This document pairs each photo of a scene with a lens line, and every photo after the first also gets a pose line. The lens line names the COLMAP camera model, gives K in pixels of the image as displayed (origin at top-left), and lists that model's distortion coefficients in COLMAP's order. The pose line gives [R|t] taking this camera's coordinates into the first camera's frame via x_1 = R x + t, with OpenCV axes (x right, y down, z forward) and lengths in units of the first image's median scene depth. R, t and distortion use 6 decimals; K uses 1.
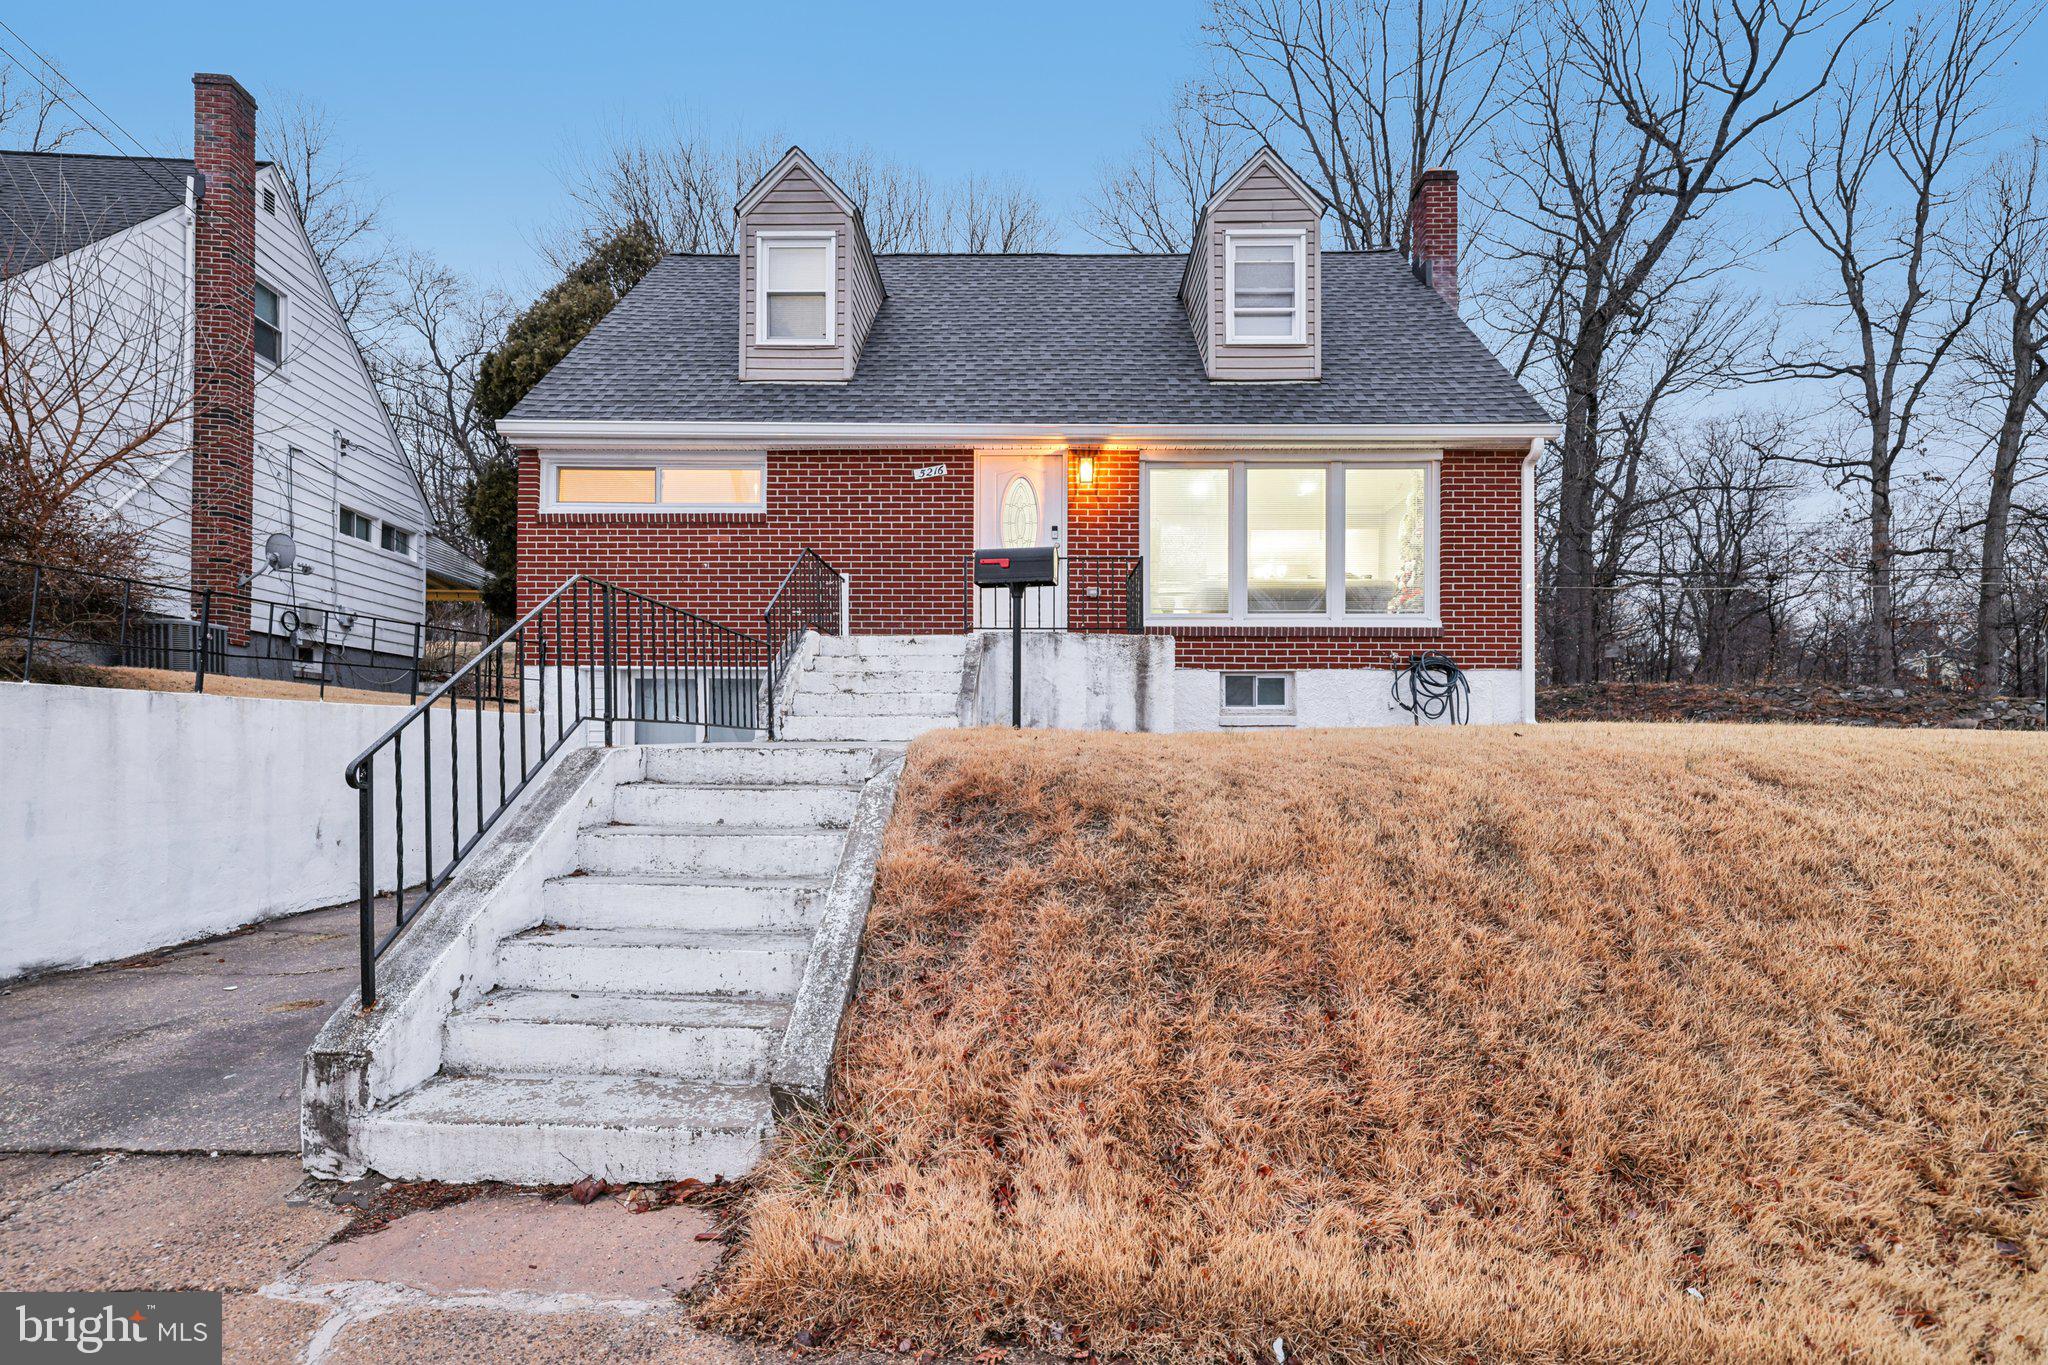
lens RADIAL K [[869.2, 0, 1078.5], [0, 869.2, 741.4], [0, 0, 1]] dist [-0.002496, 0.000934]
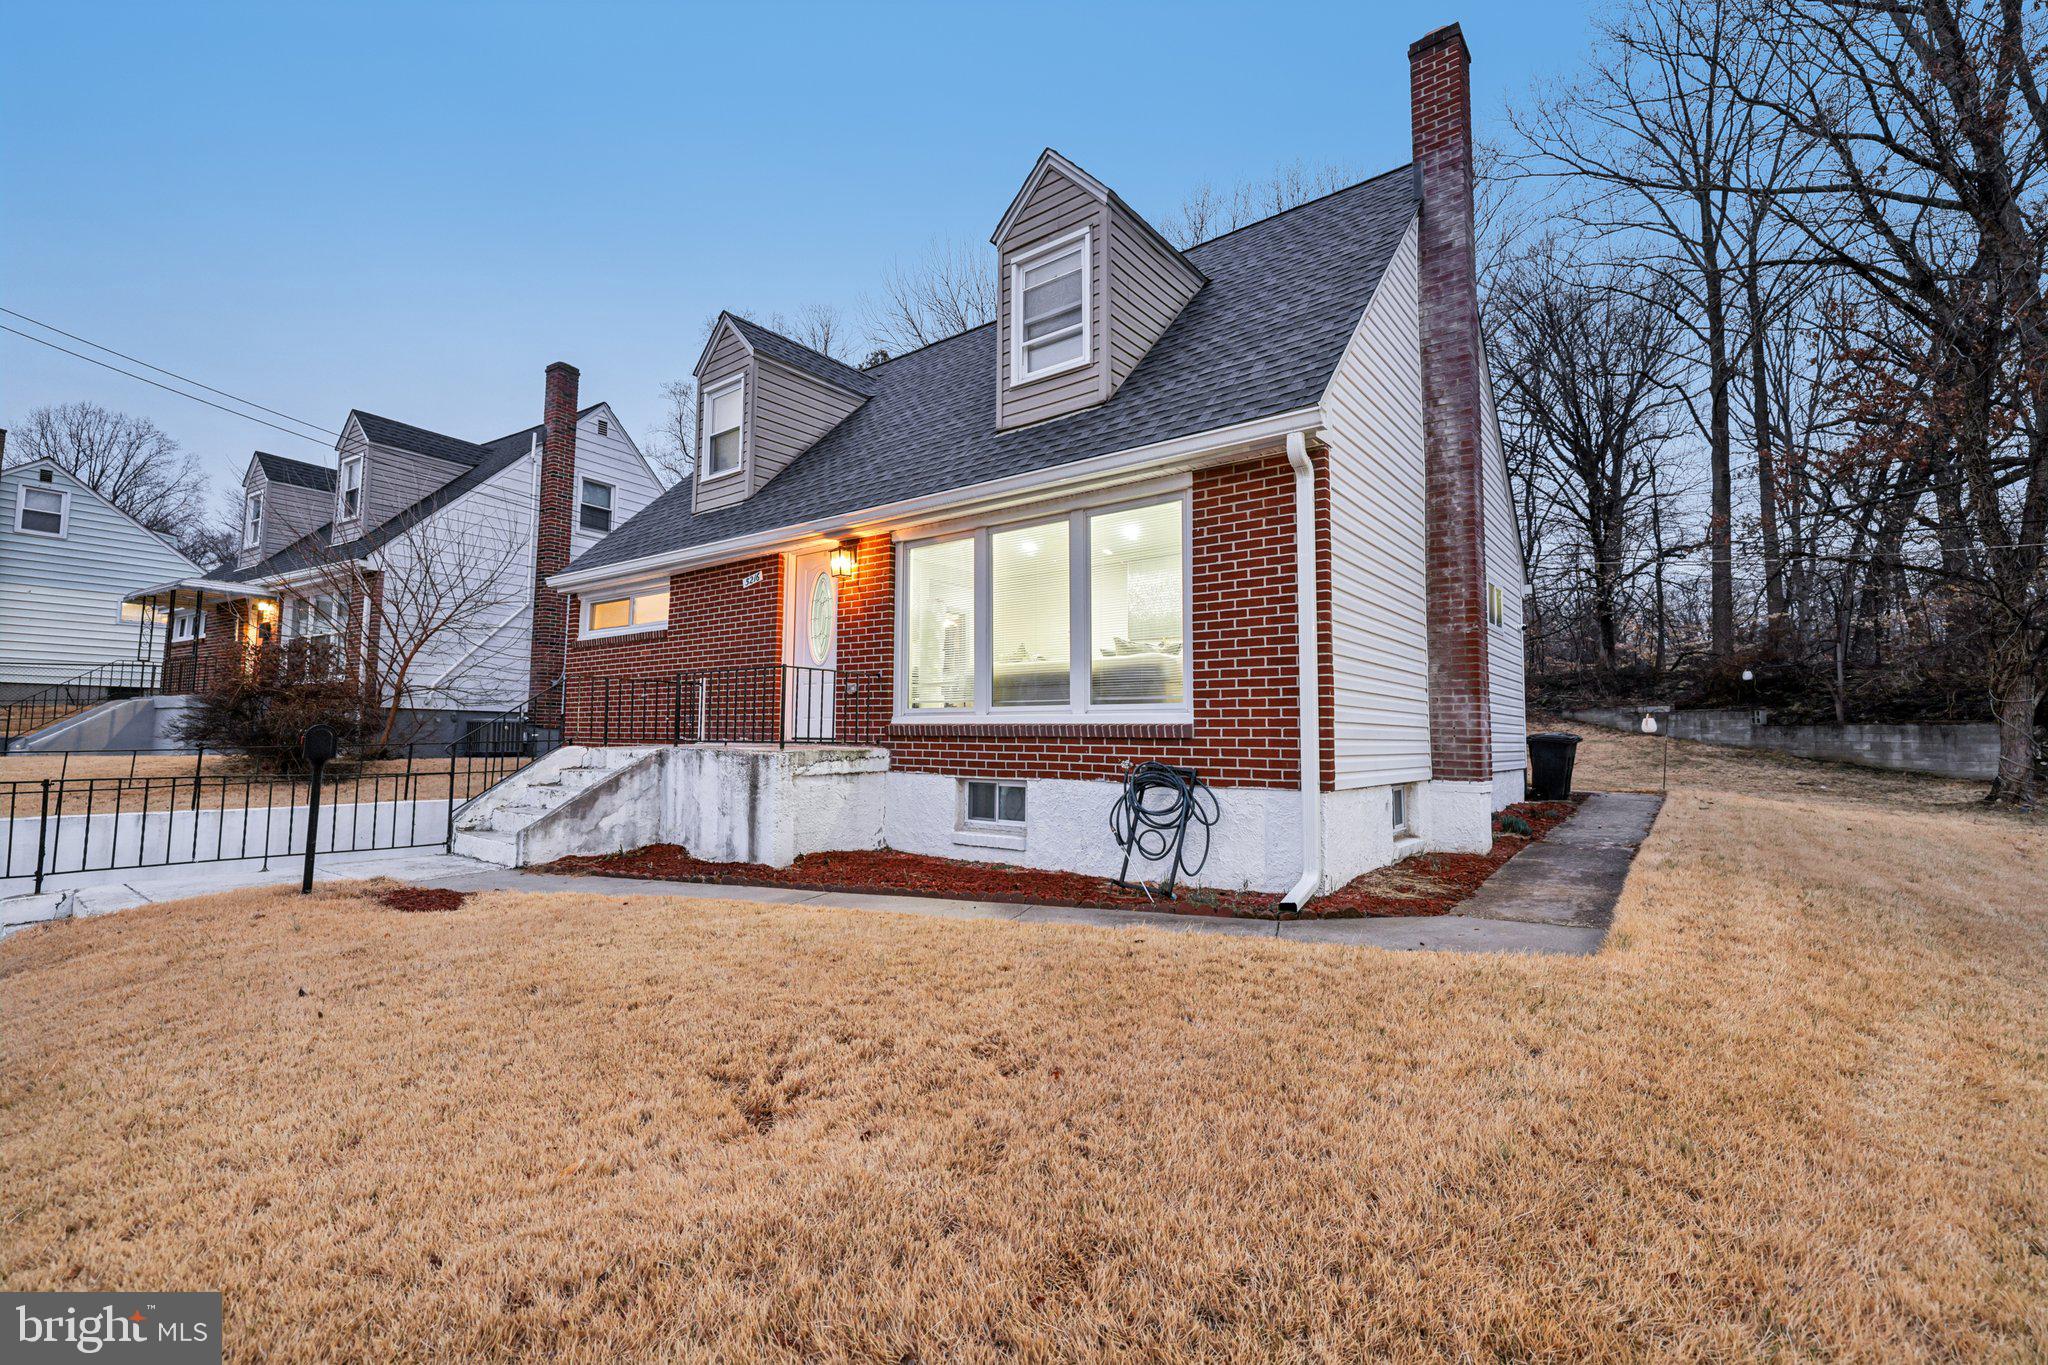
lens RADIAL K [[866.6, 0, 1016.0], [0, 866.6, 679.4], [0, 0, 1]] dist [-0.002722, 0.002136]
pose [[0.800339, -0.039061, -0.598274, 0.700995], [-0.007053, 0.997193, -0.074542, -0.111039], [0.599506, 0.063878, 0.797817, 0.353513]]
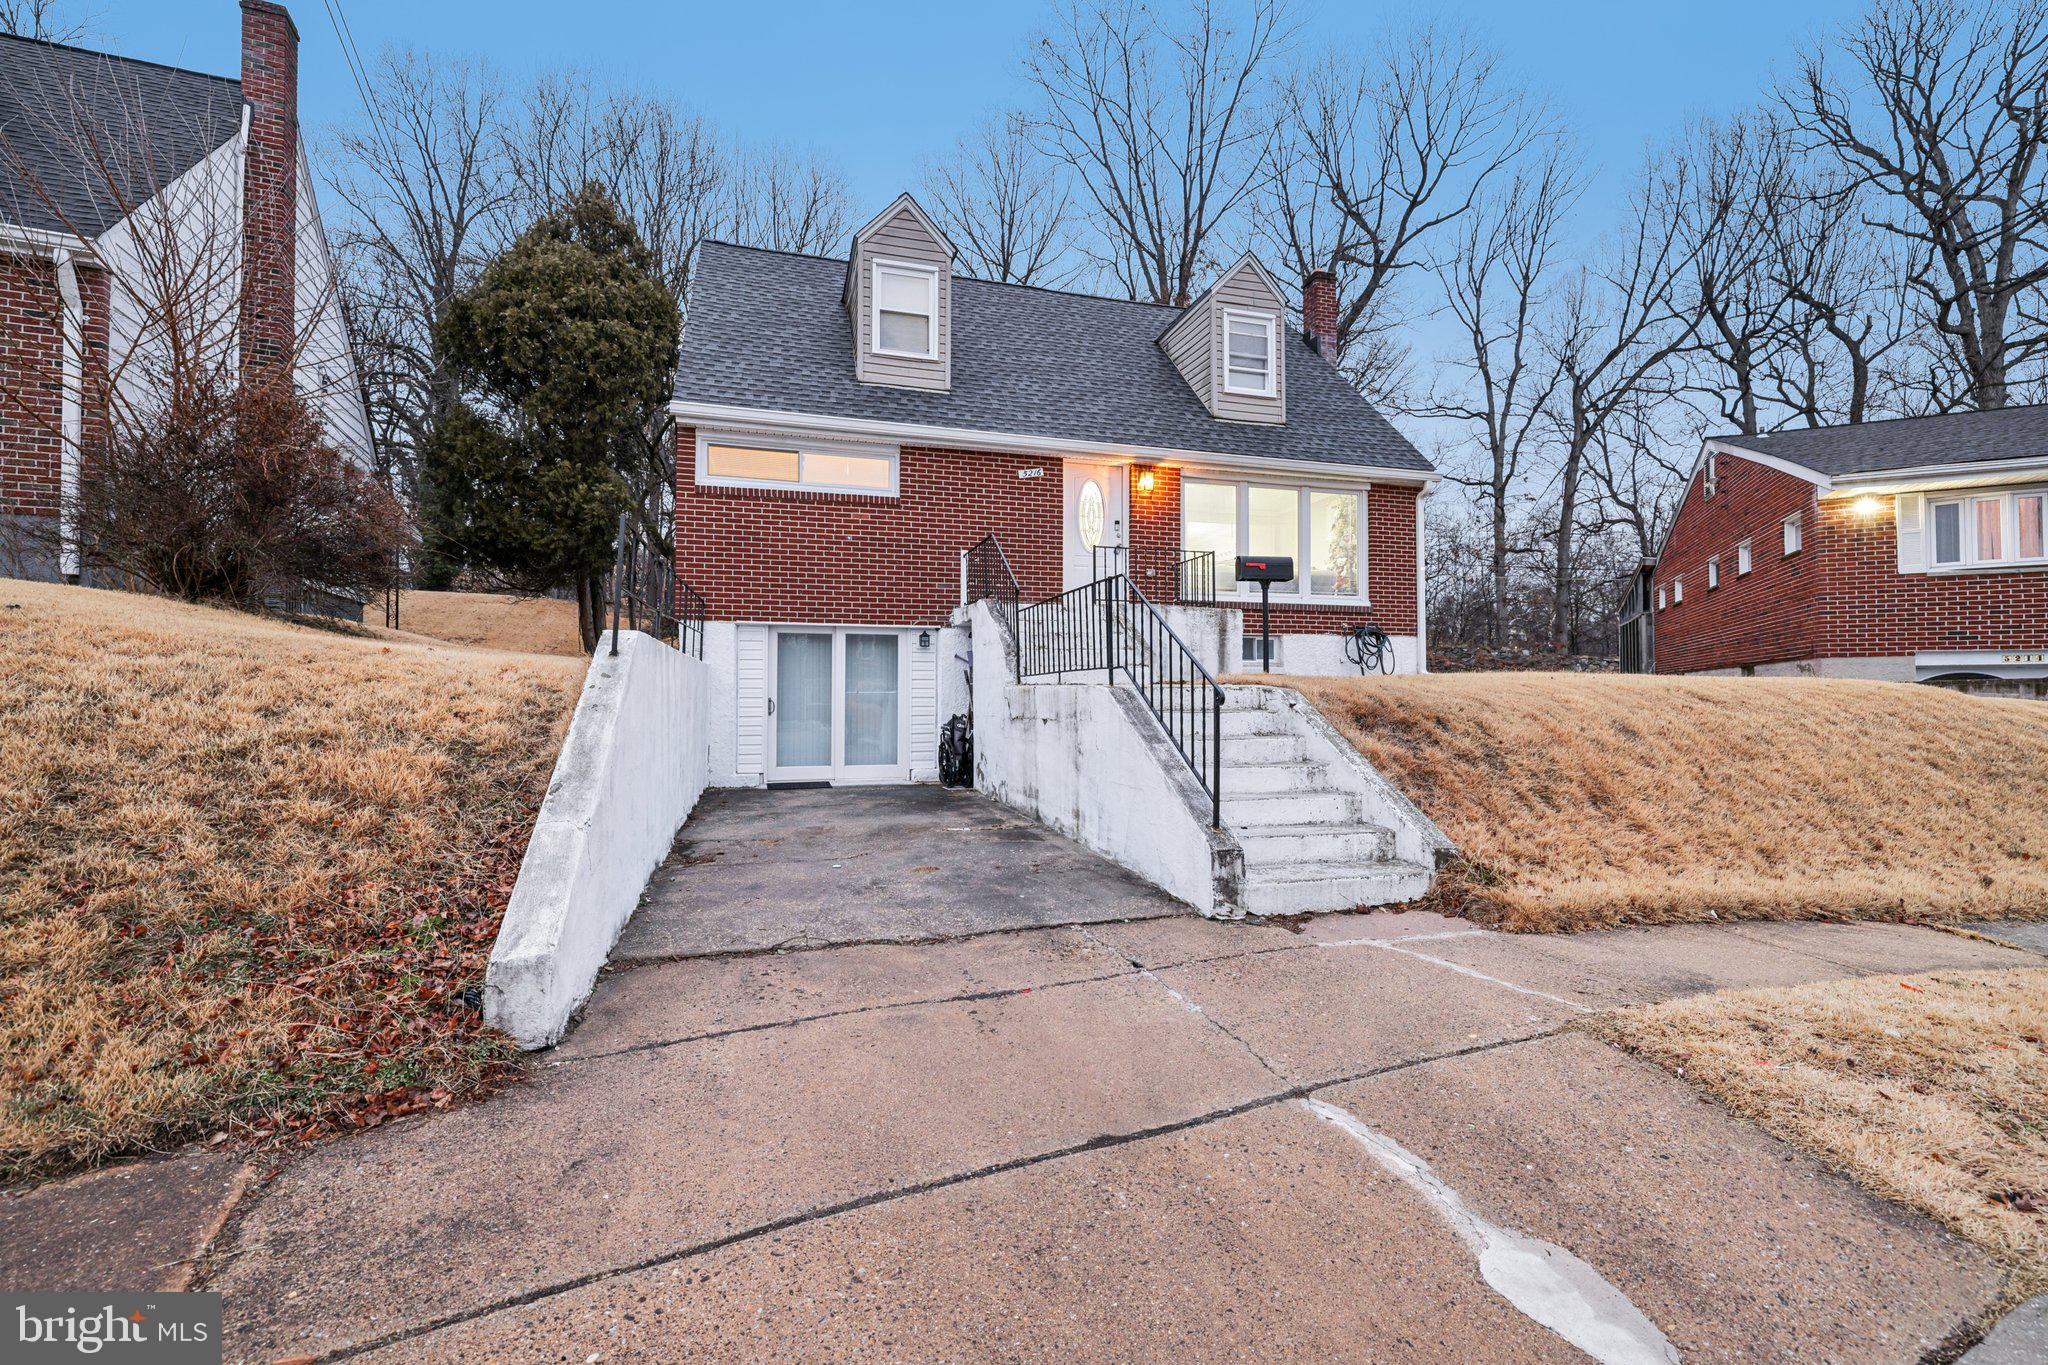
lens RADIAL K [[869.2, 0, 1006.6], [0, 869.2, 683.5], [0, 0, 1]] dist [-0.002496, 0.000934]
pose [[0.954602, -0.002106, 0.297876, -0.573103], [0.005303, 0.999937, -0.009925, 0.007860], [-0.297836, 0.011054, 0.954553, -0.189015]]
